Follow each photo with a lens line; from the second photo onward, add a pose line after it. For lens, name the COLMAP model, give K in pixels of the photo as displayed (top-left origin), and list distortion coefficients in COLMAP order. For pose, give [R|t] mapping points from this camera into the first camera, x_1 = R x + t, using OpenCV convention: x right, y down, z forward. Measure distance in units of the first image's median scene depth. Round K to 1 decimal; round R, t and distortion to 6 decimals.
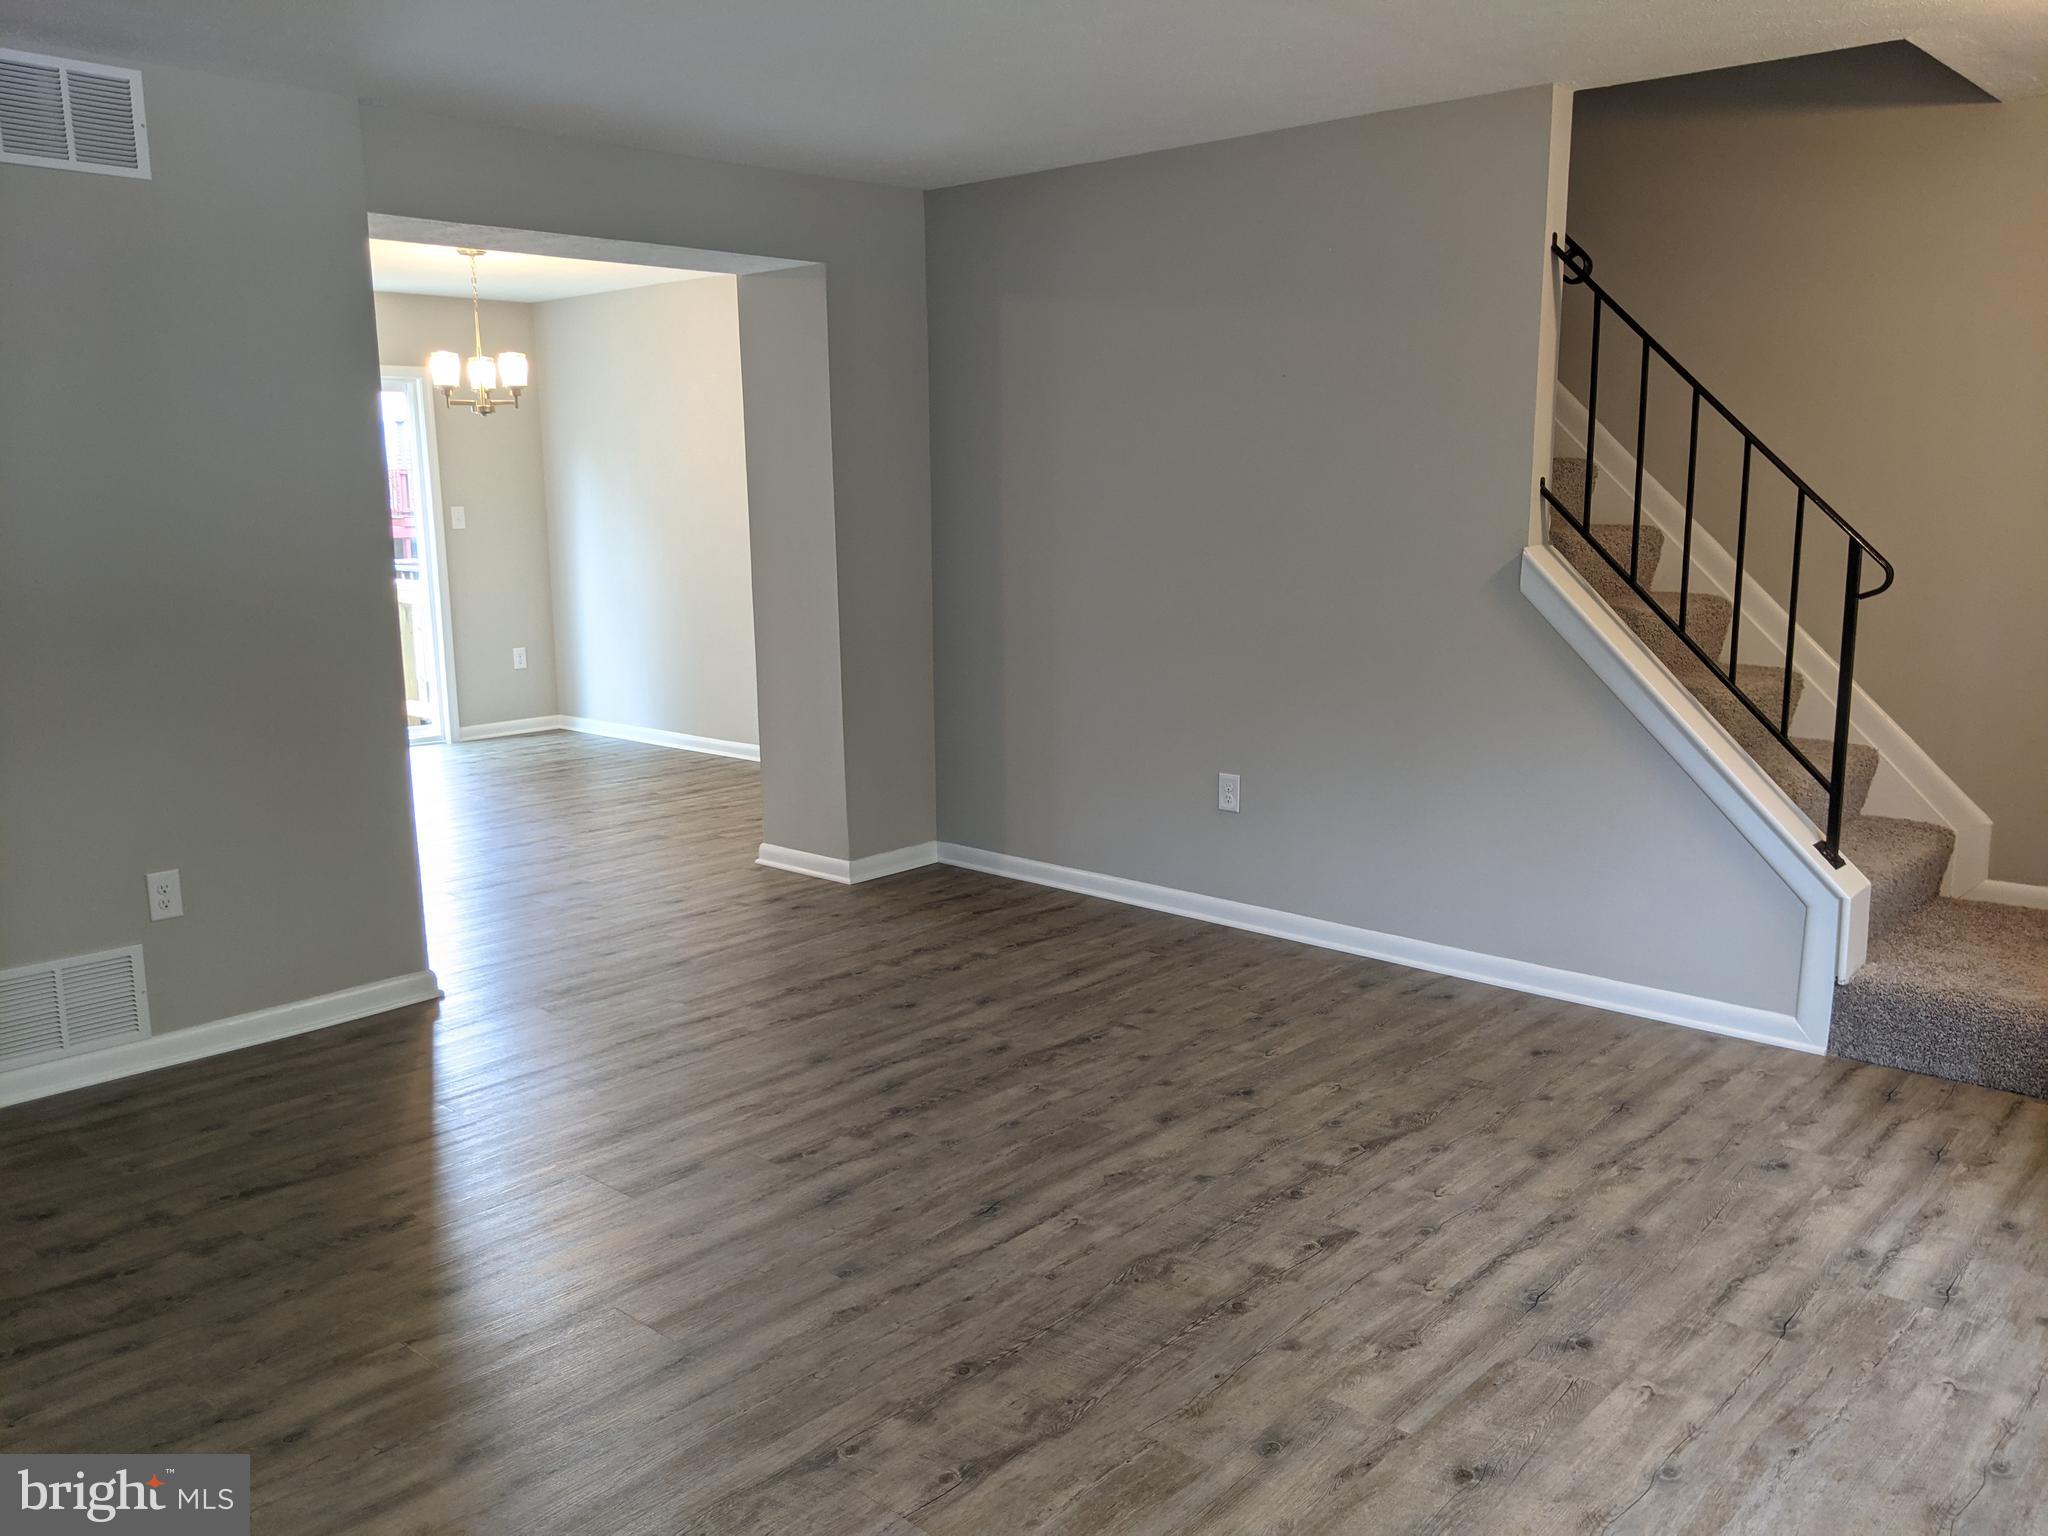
lens RADIAL K [[1641.8, 0, 986.8], [0, 1641.8, 758.0], [0, 0, 1]] dist [0.073940, -0.126858]
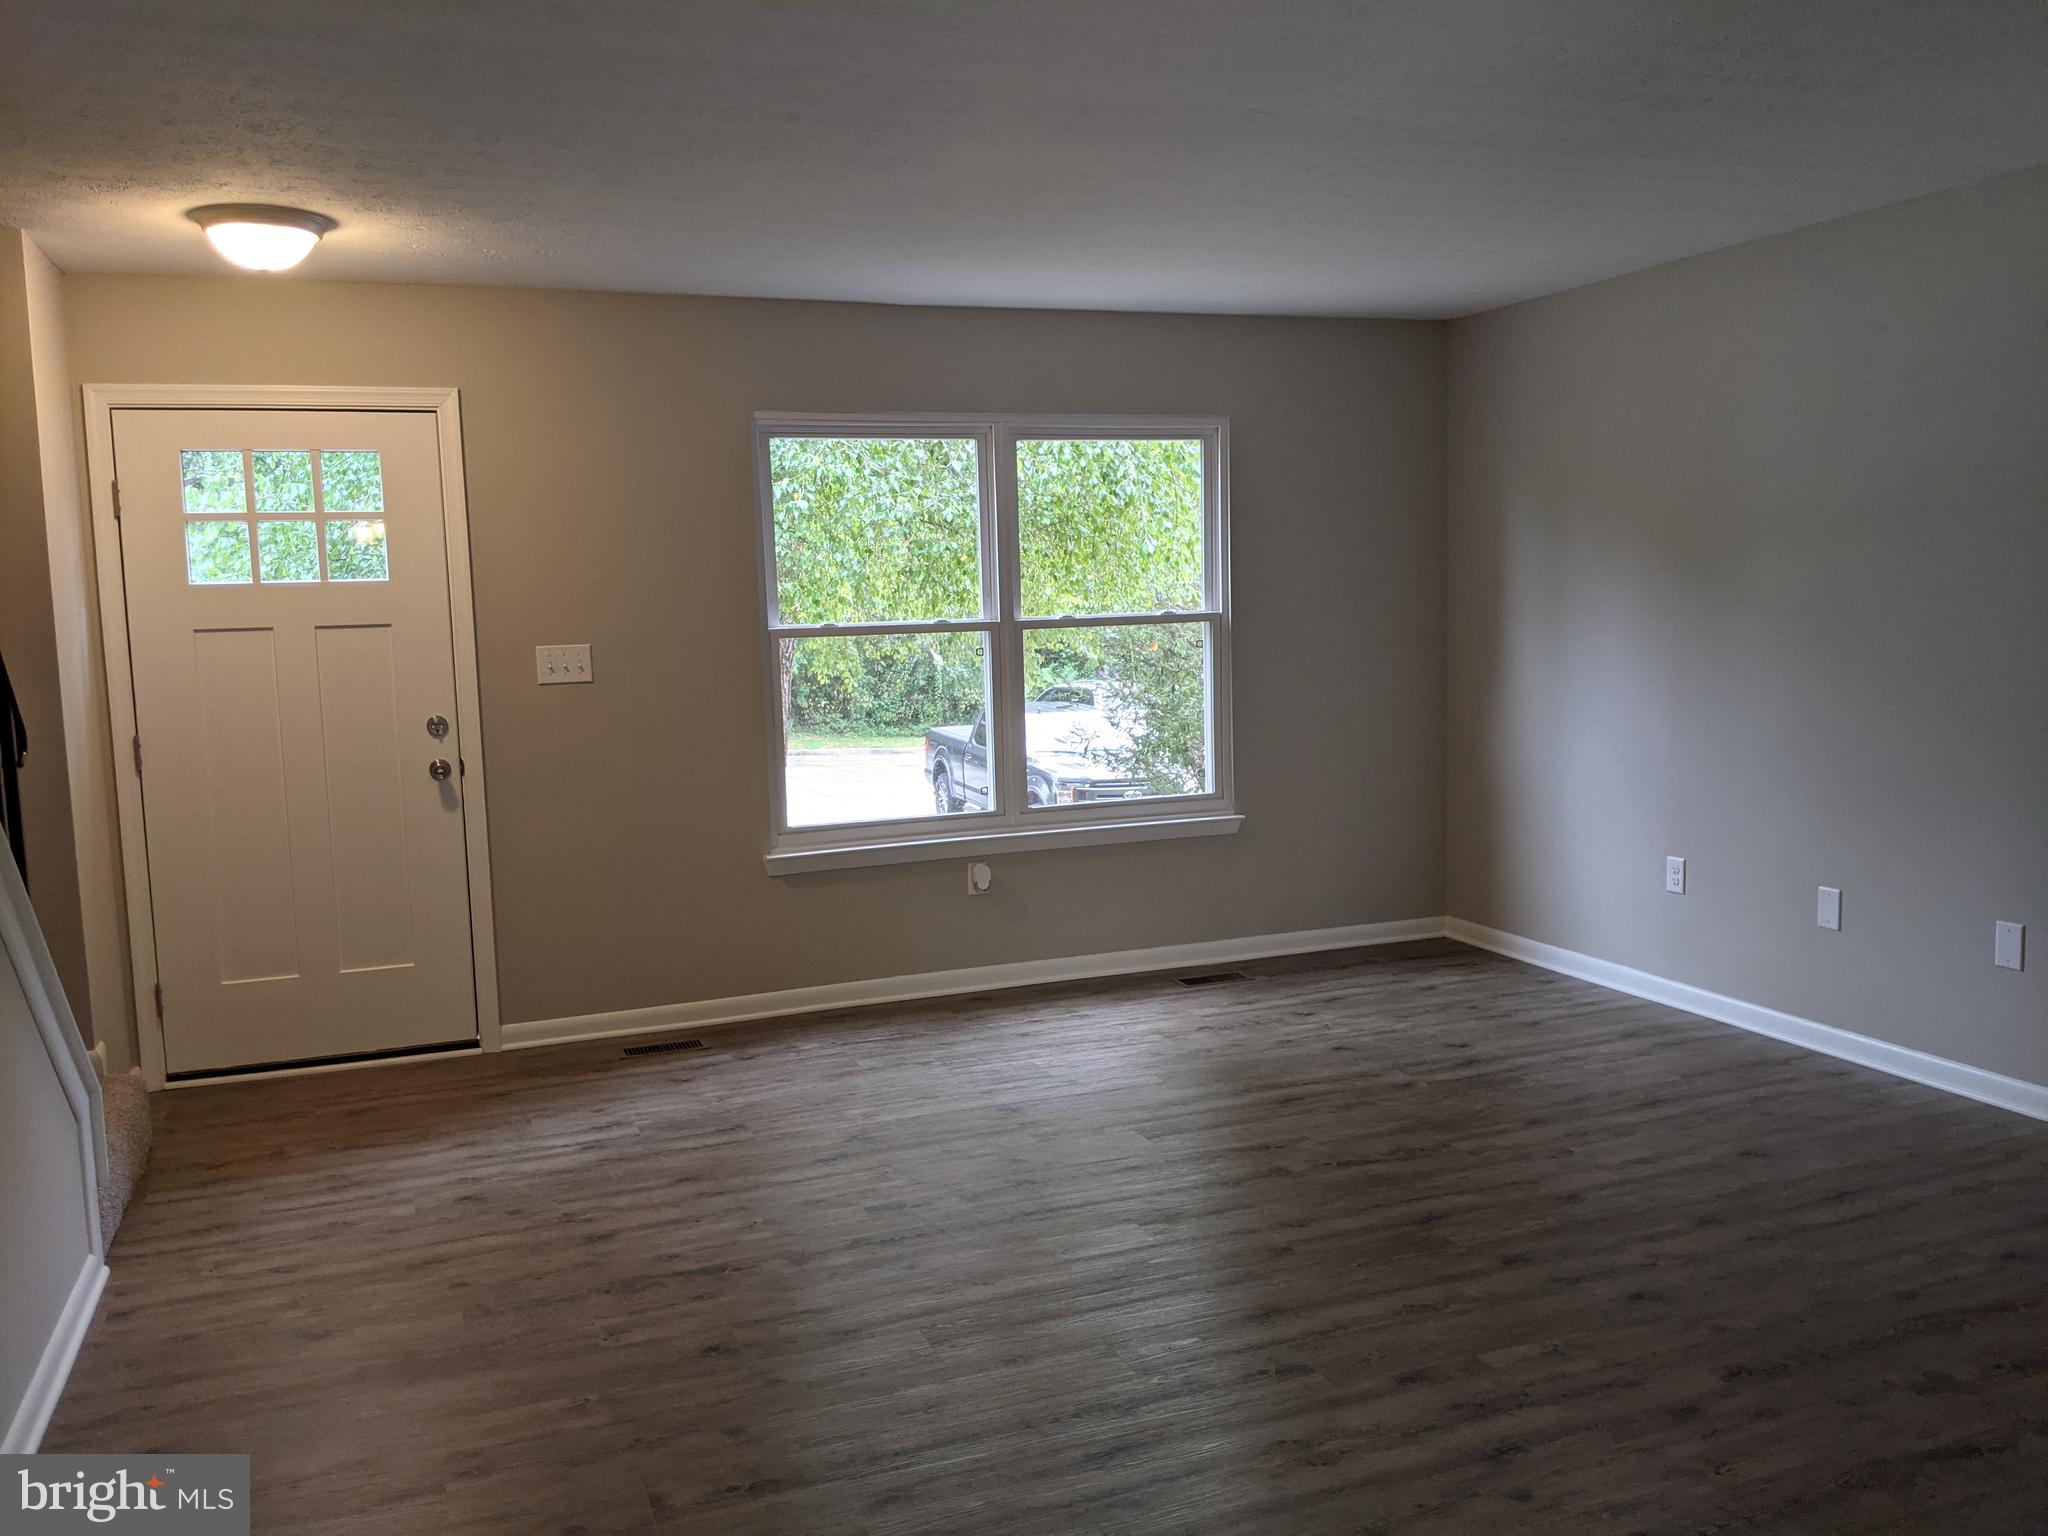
lens RADIAL K [[1641.8, 0, 1022.0], [0, 1641.8, 770.2], [0, 0, 1]] dist [0.073940, -0.126858]
pose [[-0.901584, -0.011871, 0.432442, -0.327211], [0.110834, 0.959921, 0.257425, -0.262997], [-0.418166, 0.280020, -0.864133, 1.554848]]
